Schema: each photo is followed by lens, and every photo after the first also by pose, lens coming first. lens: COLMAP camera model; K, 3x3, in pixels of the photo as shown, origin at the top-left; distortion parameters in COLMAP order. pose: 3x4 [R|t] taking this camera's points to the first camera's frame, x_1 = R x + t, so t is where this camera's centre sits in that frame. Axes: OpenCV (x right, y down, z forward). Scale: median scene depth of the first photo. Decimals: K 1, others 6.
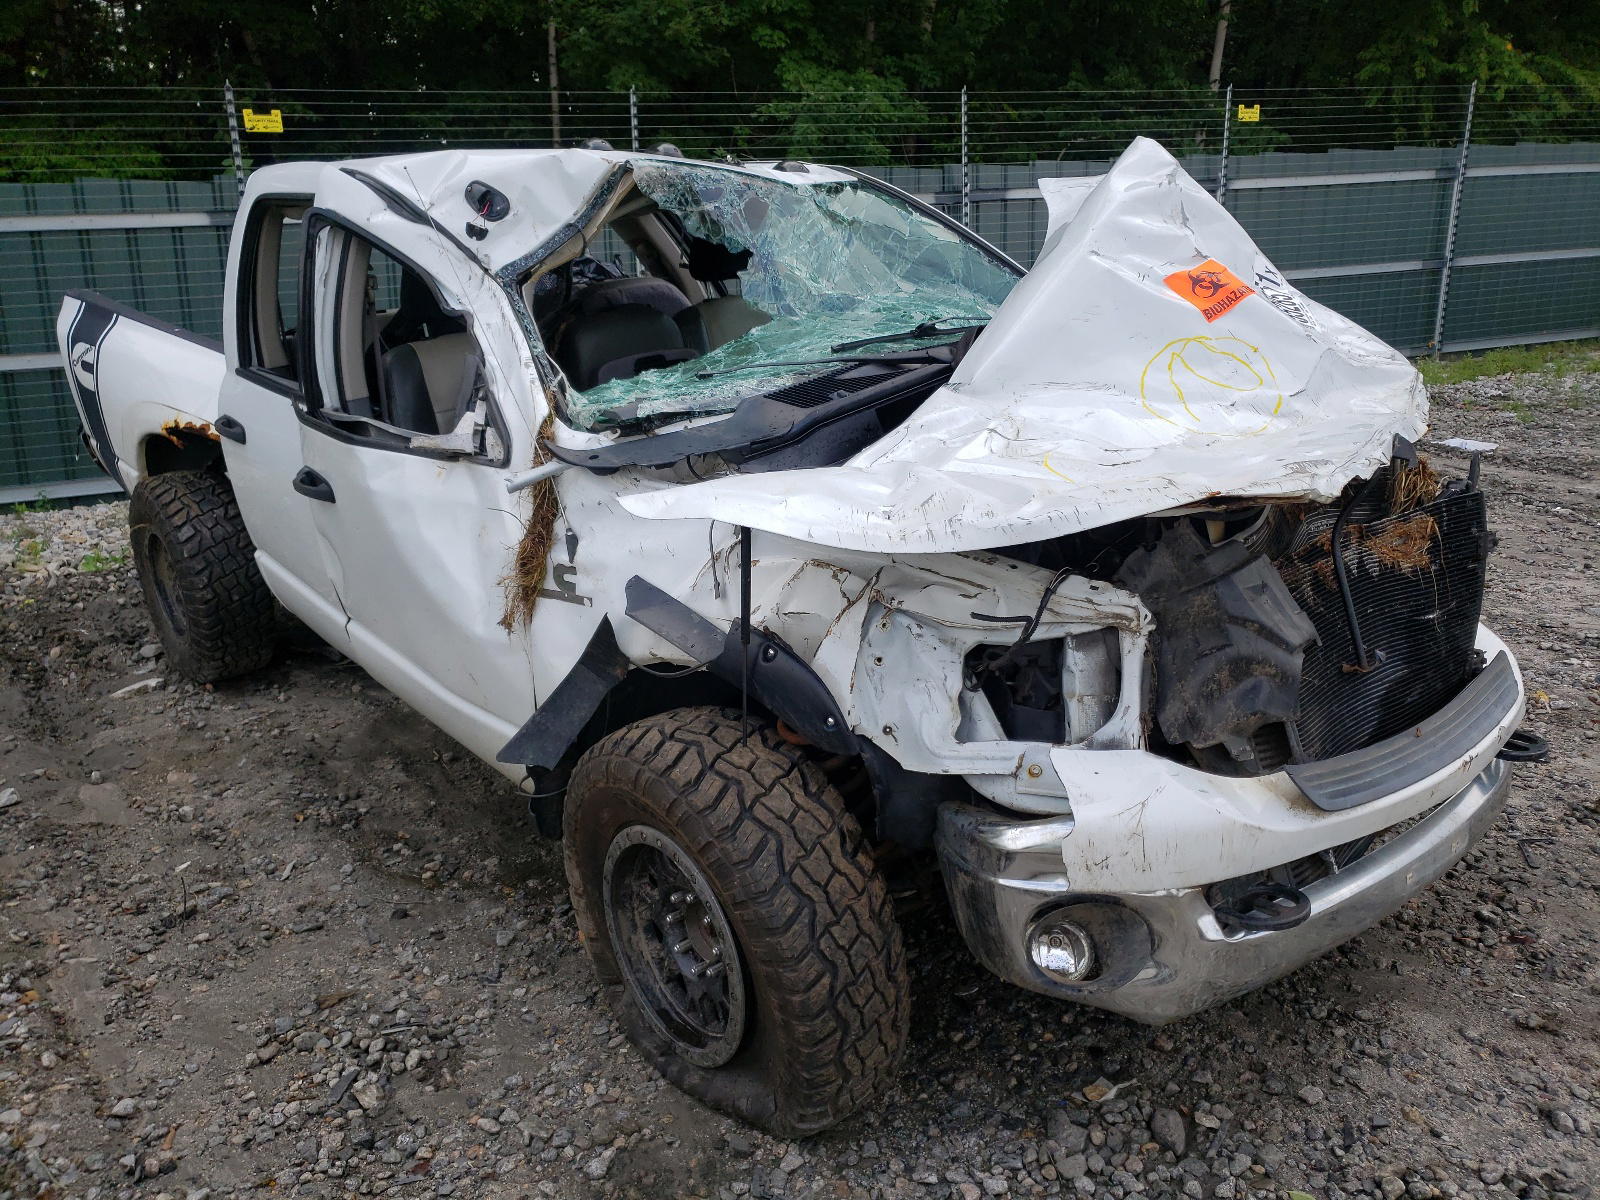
lens RADIAL K [[1331.1, 0, 800.0], [0, 1331.1, 600.0], [0, 0, 1]] dist [0.015876, 0.013018]
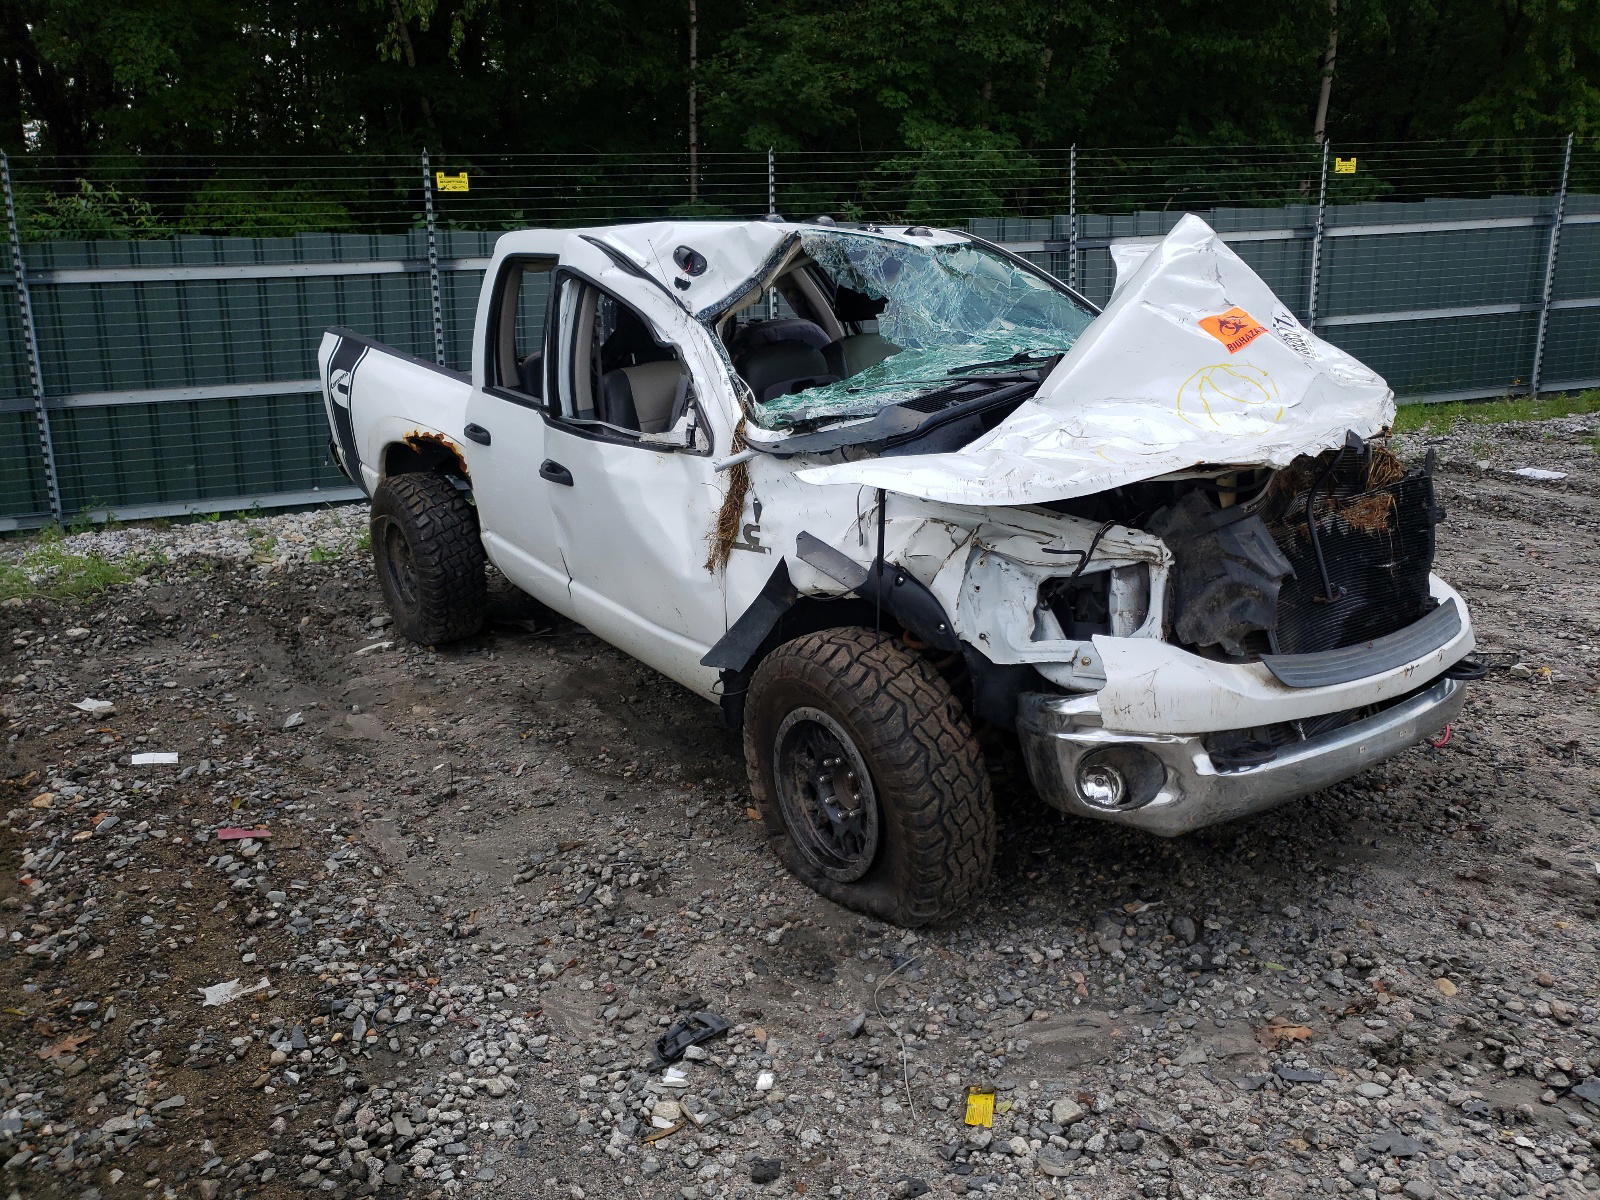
lens RADIAL K [[1348.4, 0, 800.0], [0, 1348.4, 600.0], [0, 0, 1]] dist [0.050998, -0.057329]
pose [[0.996659, 0.019576, -0.079290, -0.012005], [-0.022126, 0.999262, -0.031402, 0.084854], [0.078617, 0.033051, 0.996357, -0.347944]]
